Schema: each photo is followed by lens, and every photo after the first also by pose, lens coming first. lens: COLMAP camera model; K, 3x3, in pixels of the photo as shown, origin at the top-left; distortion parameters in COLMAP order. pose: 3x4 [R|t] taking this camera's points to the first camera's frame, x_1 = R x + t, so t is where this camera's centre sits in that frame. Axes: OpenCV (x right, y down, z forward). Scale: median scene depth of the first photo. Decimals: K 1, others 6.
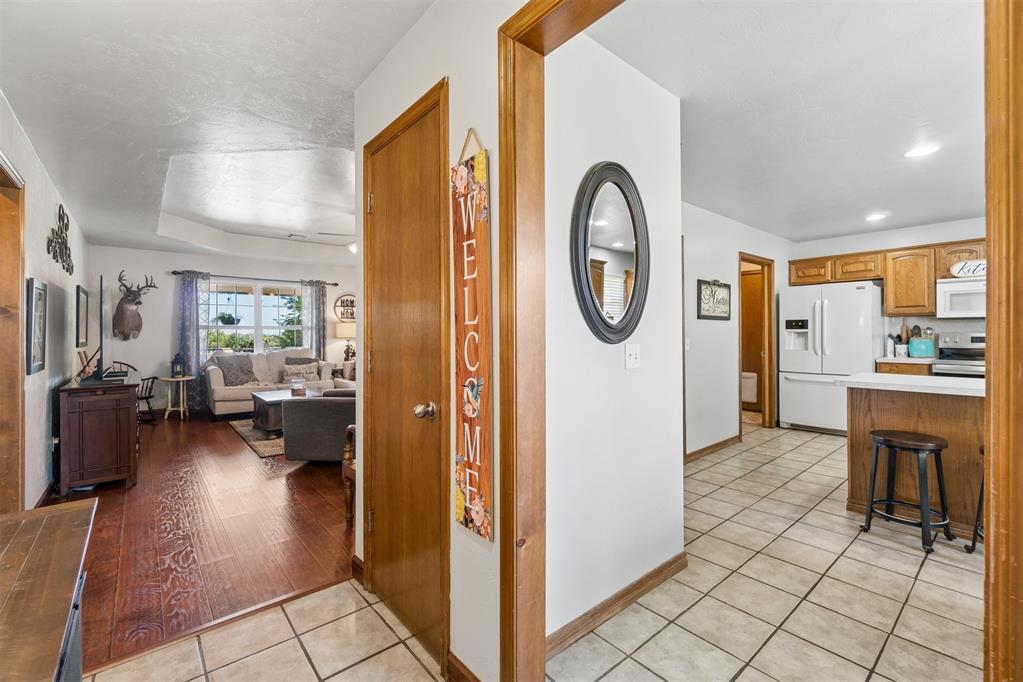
lens RADIAL K [[442.5, 0, 514.5], [0, 442.5, 335.4], [0, 0, 1]] dist [-0.001025, -0.000103]
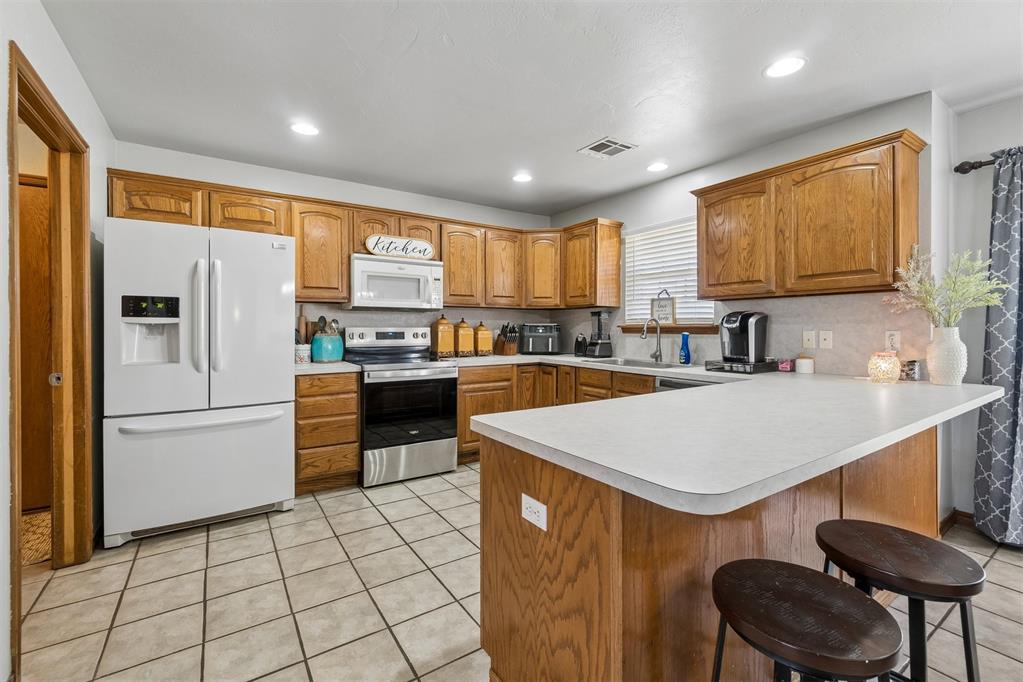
lens RADIAL K [[442.5, 0, 514.2], [0, 442.5, 331.9], [0, 0, 1]] dist [-0.001025, -0.000103]
pose [[0.120061, -0.005630, 0.992751, 0.246573], [0.003920, 0.999979, 0.005197, -0.000360], [-0.992759, 0.003267, 0.120081, 0.603046]]
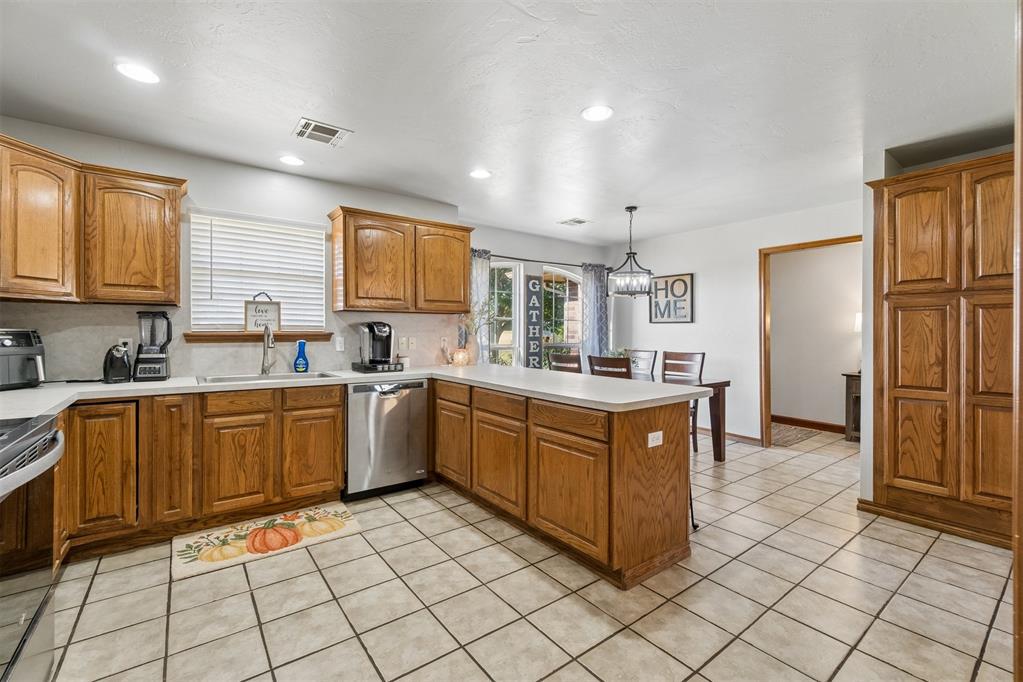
lens RADIAL K [[442.5, 0, 508.3], [0, 442.5, 333.7], [0, 0, 1]] dist [-0.001025, -0.000103]
pose [[-0.997537, 0.001972, 0.070116, 0.658224], [0.002363, 0.999982, 0.005505, -0.008645], [-0.070104, 0.005657, -0.997524, 1.141028]]
